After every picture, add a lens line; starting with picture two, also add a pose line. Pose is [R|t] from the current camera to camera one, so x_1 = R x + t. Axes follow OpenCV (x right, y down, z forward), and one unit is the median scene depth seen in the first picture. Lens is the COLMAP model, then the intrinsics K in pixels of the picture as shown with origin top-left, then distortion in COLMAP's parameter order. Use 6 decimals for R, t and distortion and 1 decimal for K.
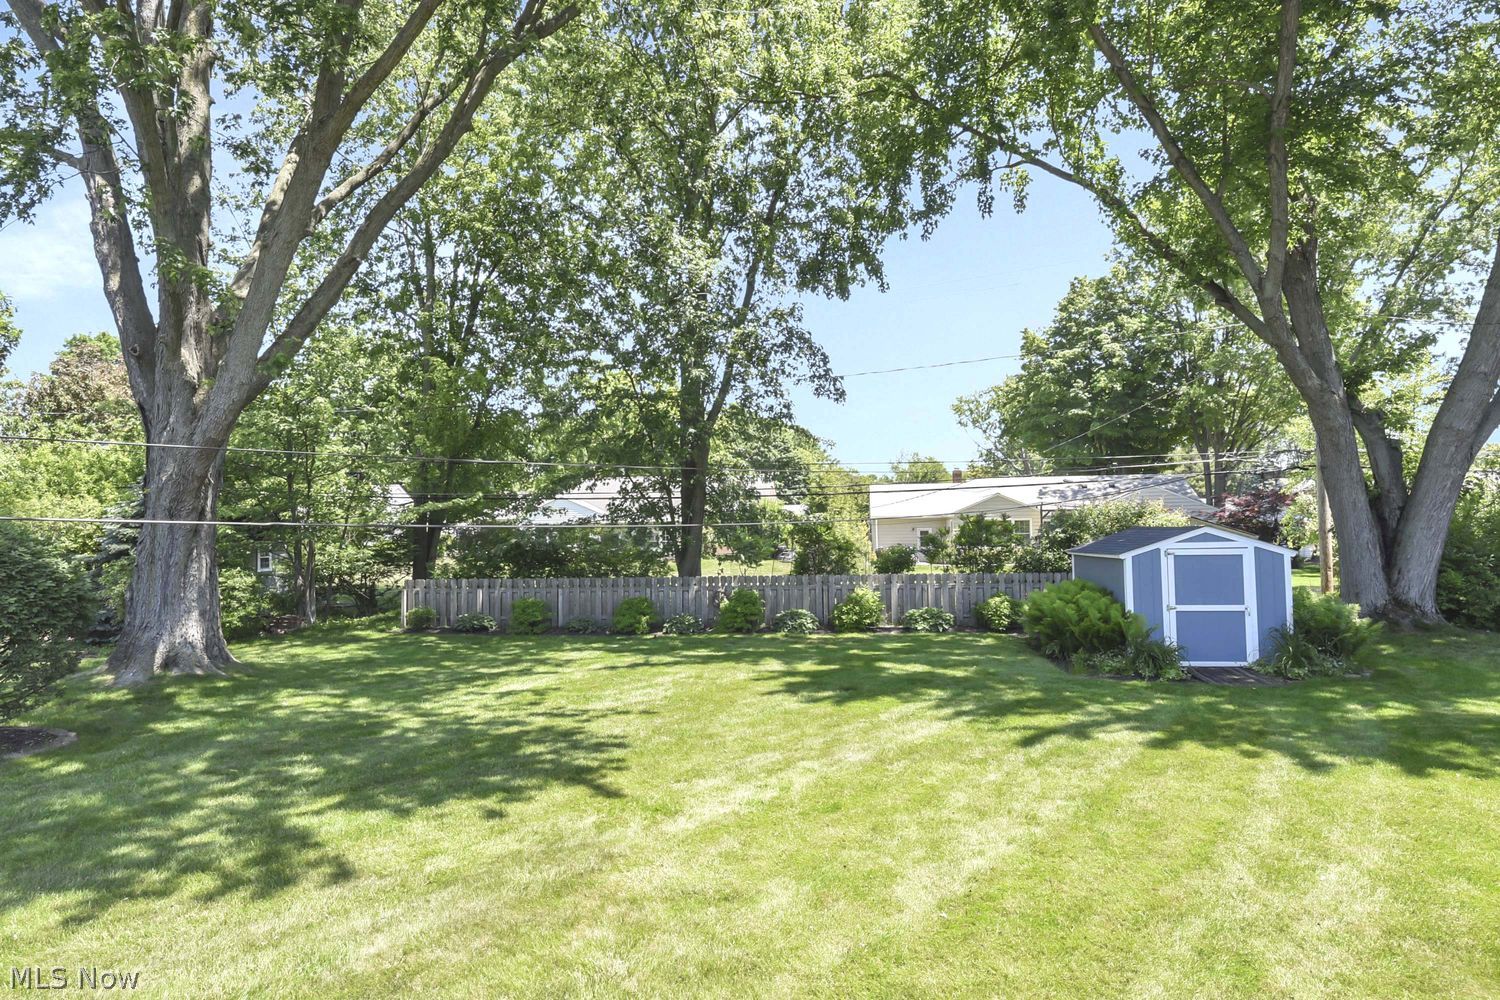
lens RADIAL K [[865.1, 0, 749.9], [0, 865.1, 494.7], [0, 0, 1]] dist [-0.002572, -0.000835]
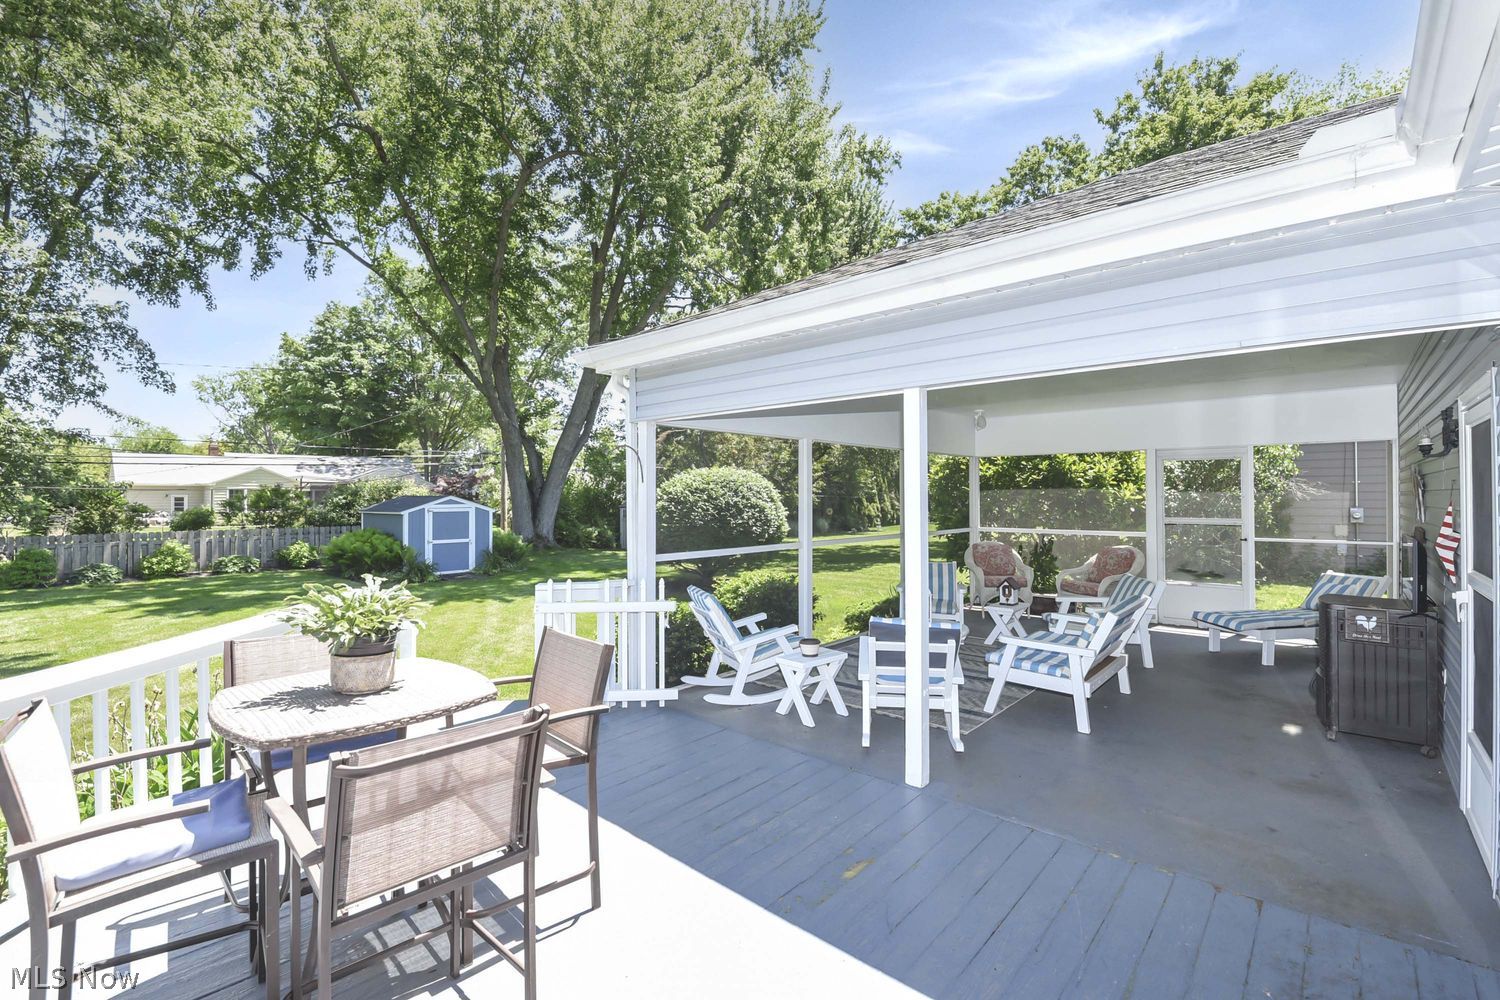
lens RADIAL K [[660.8, 0, 747.7], [0, 660.8, 491.7], [0, 0, 1]] dist [-0.001983, -0.000414]
pose [[0.575399, 0.018279, 0.817668, -0.164569], [-0.042020, 0.999091, 0.007235, -0.005001], [-0.816792, -0.038522, 0.575644, -0.200720]]
